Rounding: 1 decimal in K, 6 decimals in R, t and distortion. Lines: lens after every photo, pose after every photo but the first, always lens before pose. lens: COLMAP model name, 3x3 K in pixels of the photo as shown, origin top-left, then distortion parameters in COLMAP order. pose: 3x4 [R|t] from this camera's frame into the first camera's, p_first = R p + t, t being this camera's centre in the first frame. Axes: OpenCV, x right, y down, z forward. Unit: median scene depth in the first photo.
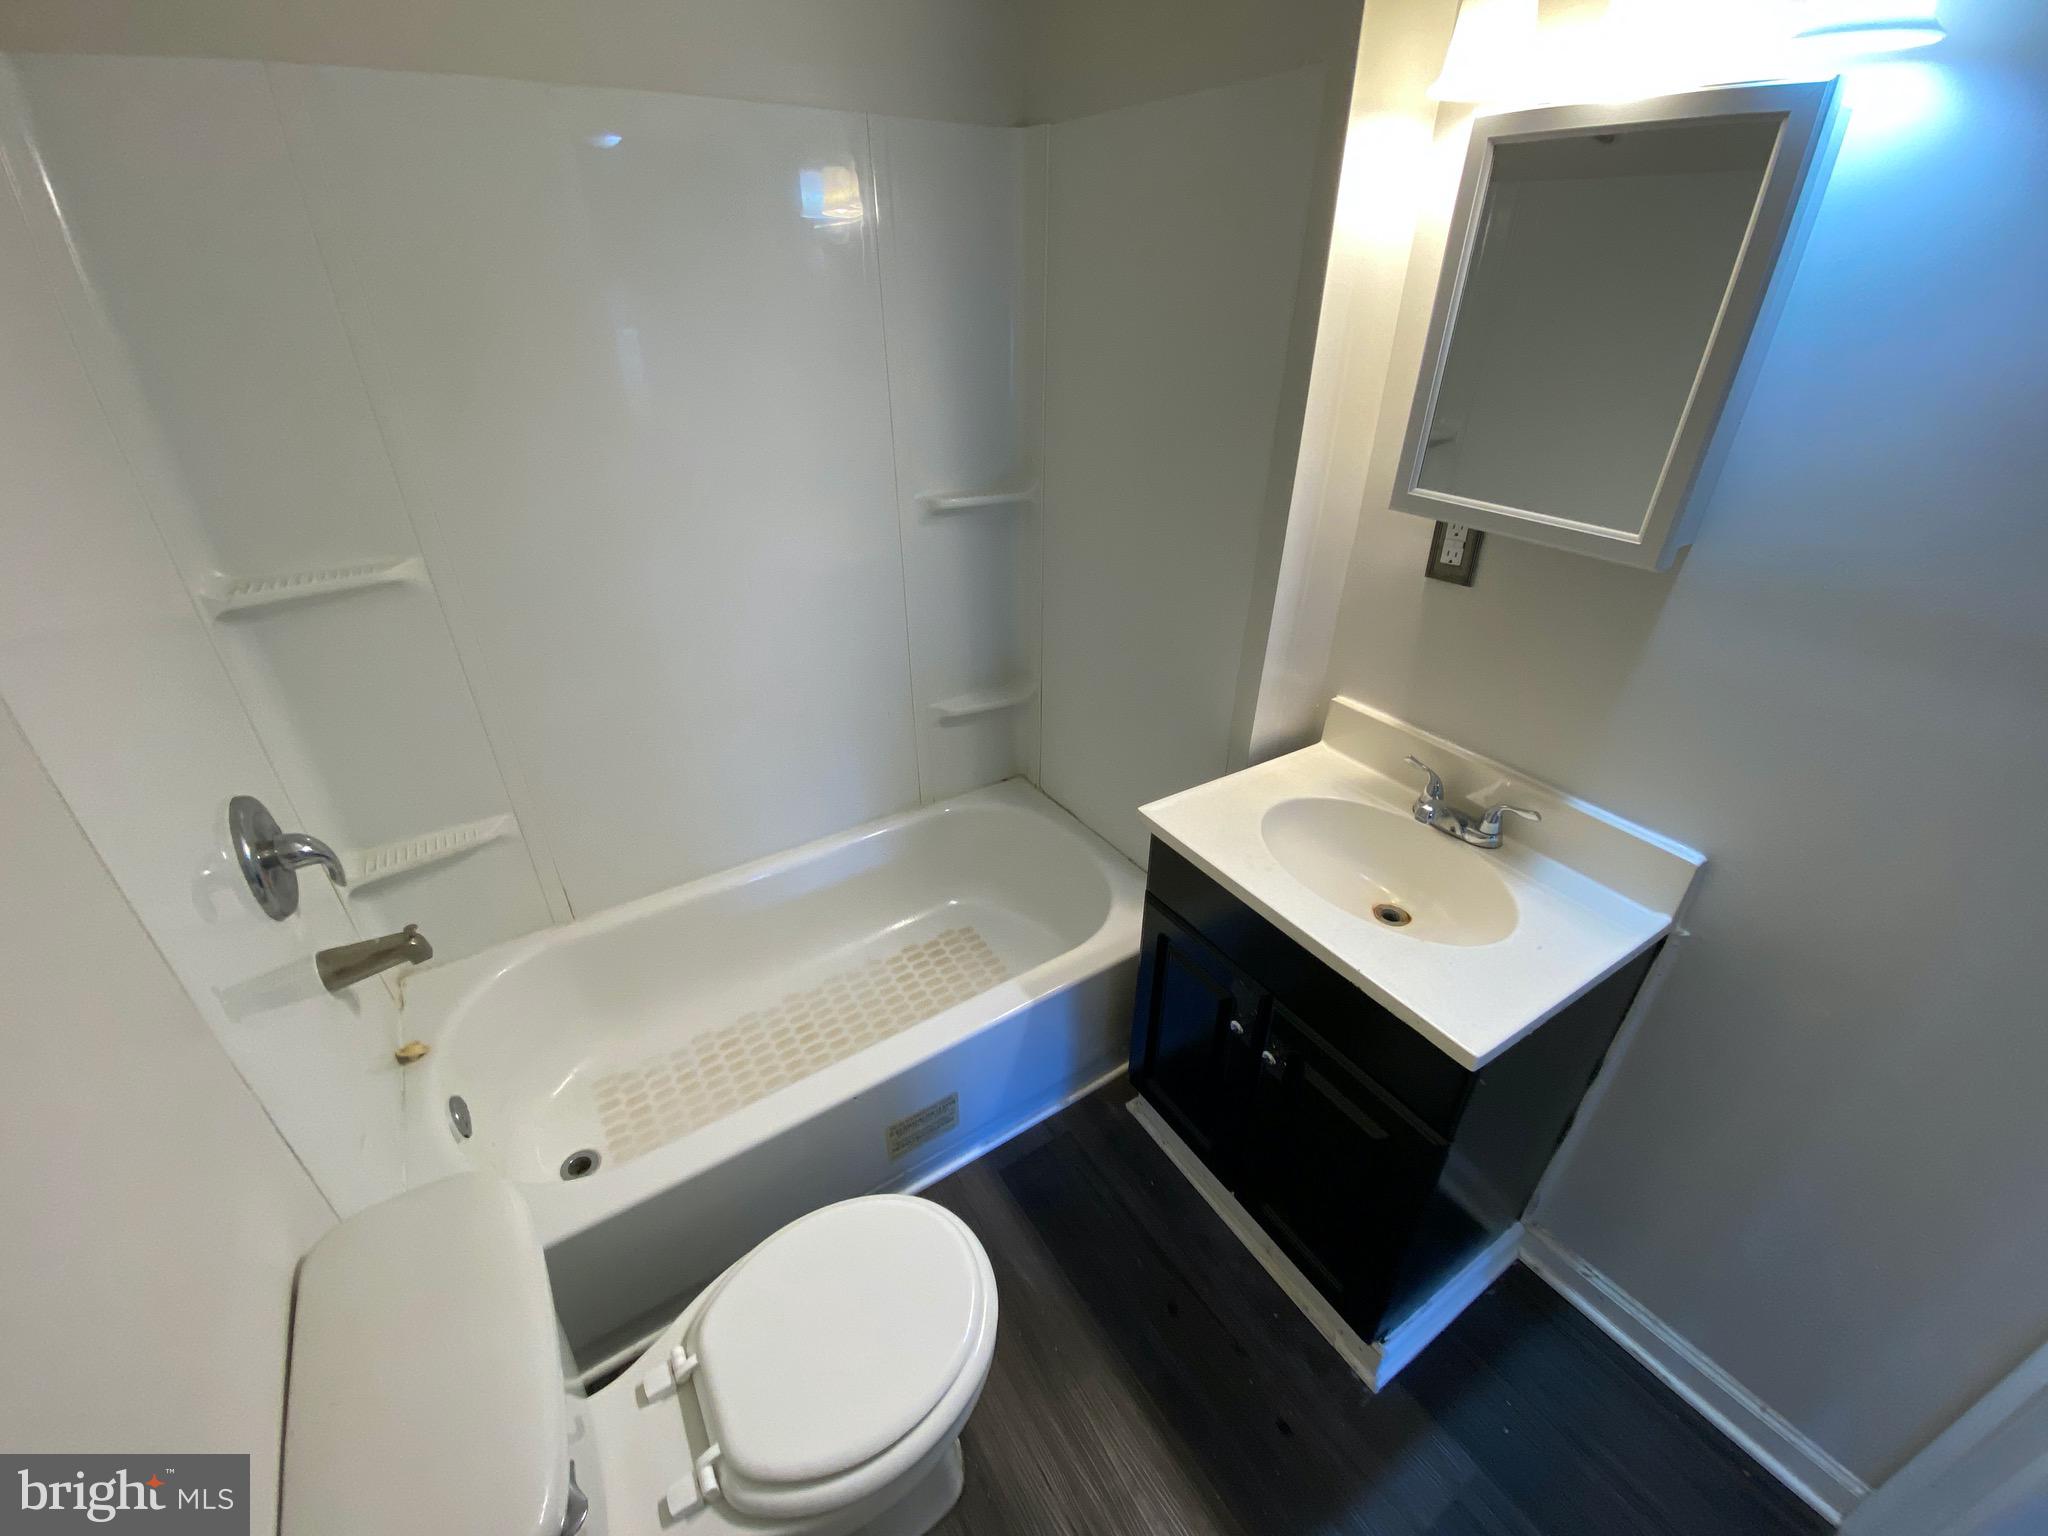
lens RADIAL K [[838.5, 0, 1025.9], [0, 838.5, 776.6], [0, 0, 1]] dist [0.023679, -0.024055]
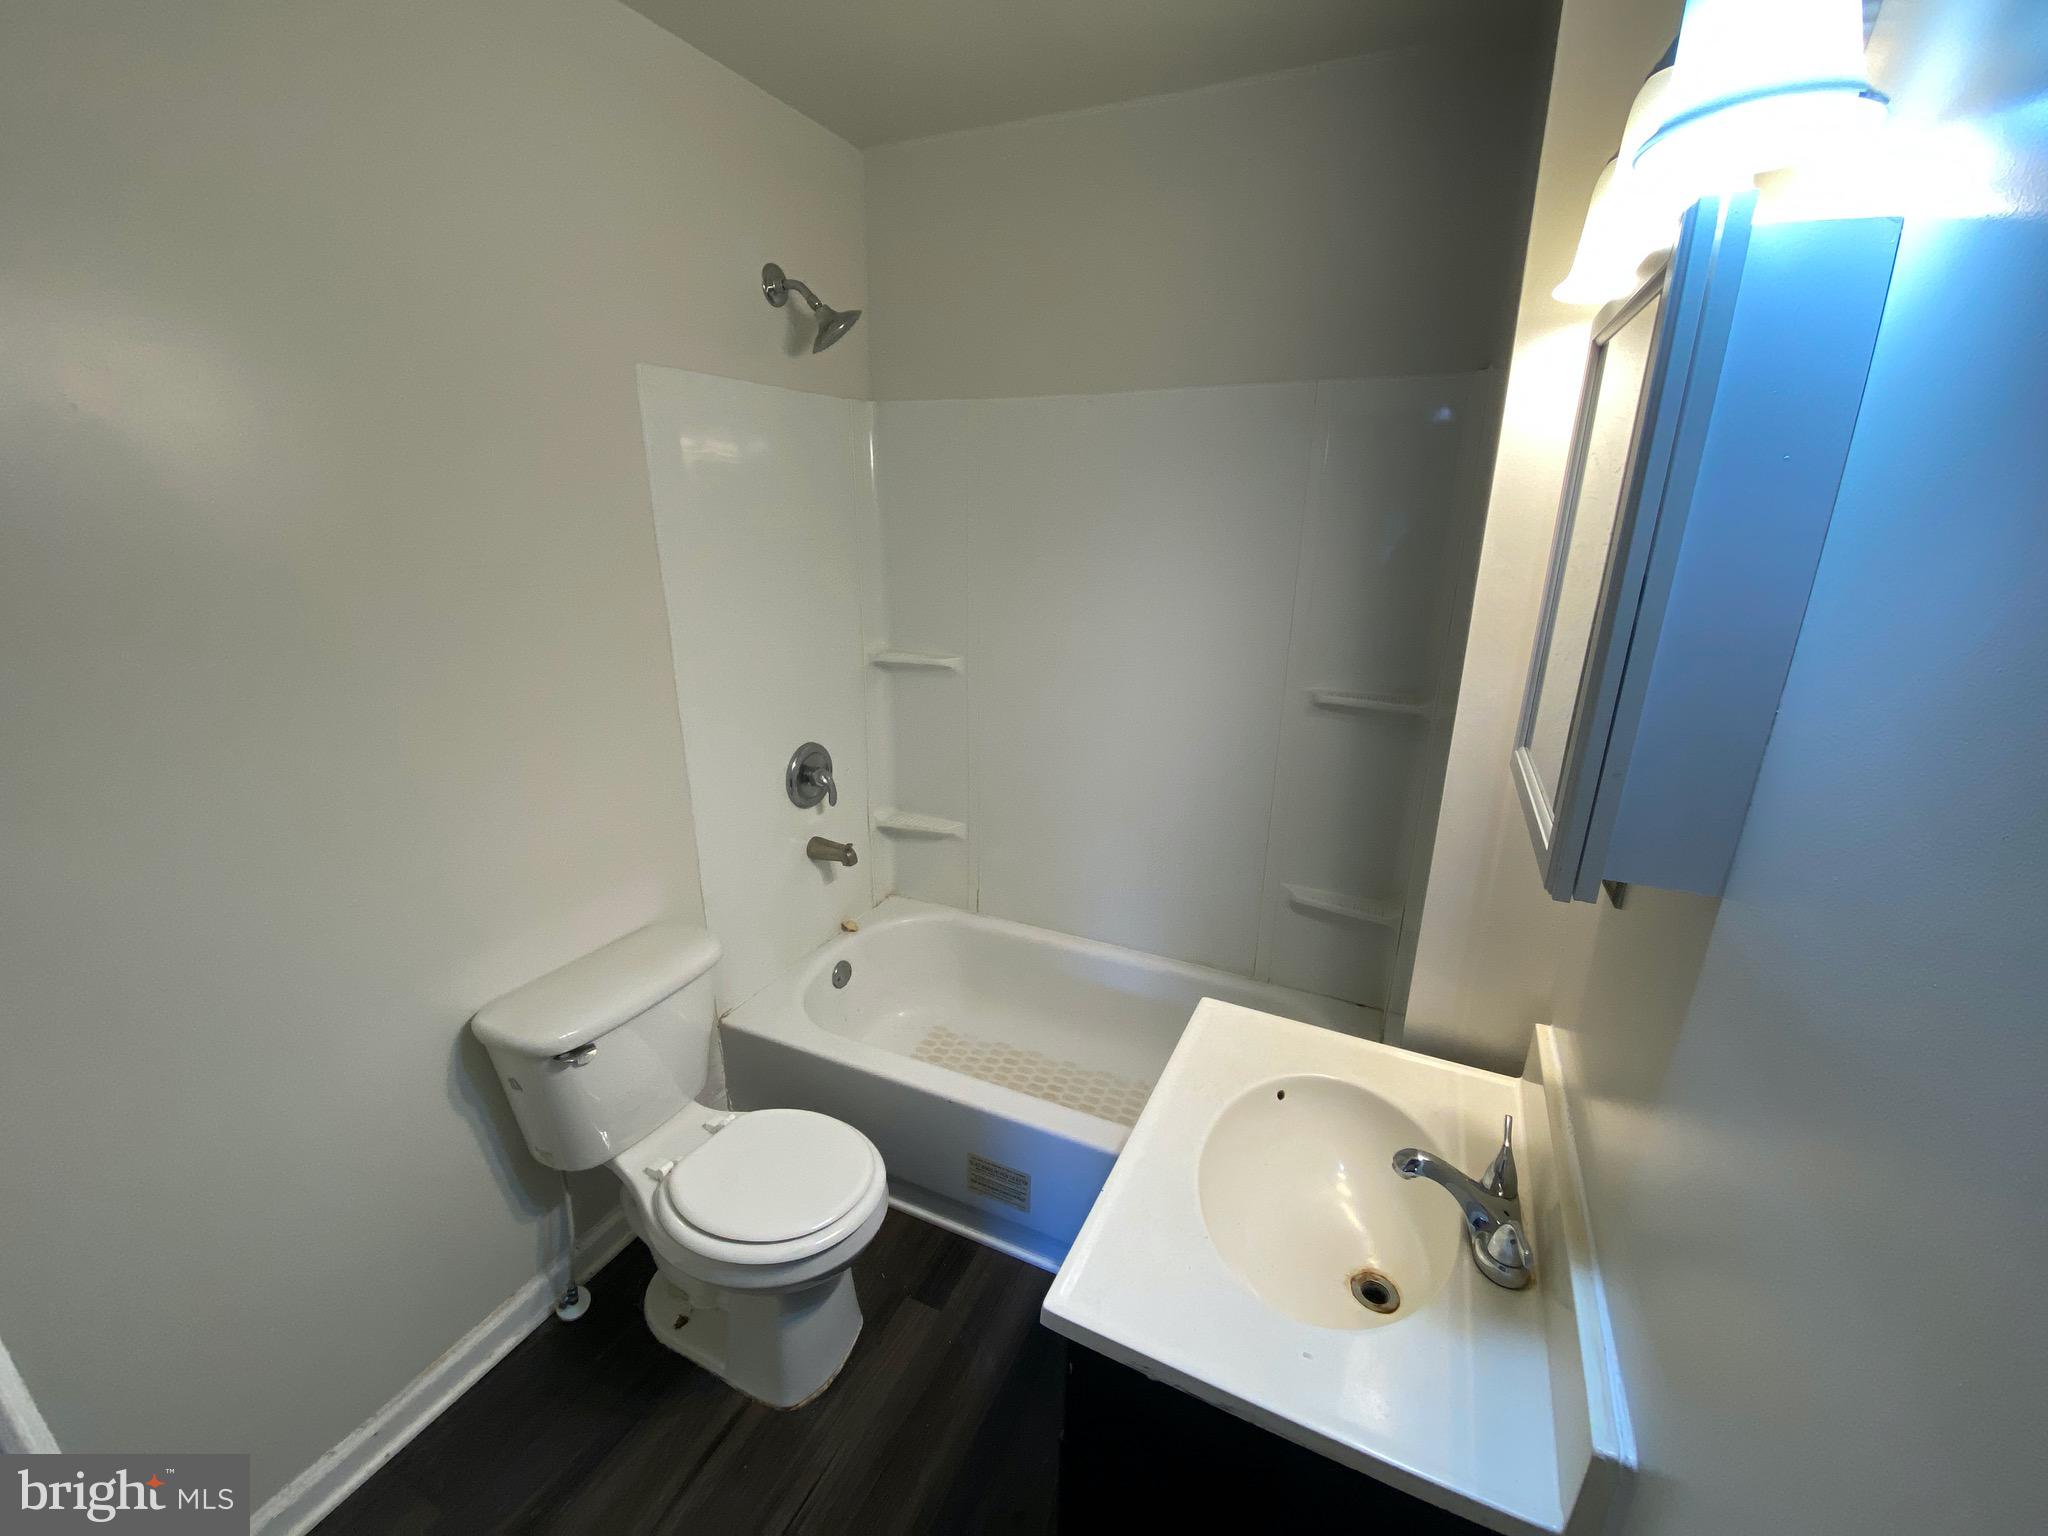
lens RADIAL K [[838.2, 0, 1027.8], [0, 838.2, 774.5], [0, 0, 1]] dist [0.018486, -0.019971]
pose [[0.511952, 0.253883, -0.820639, 0.690409], [-0.435535, 0.900147, 0.006774, -0.100983], [0.740415, 0.353949, 0.571407, 0.192876]]
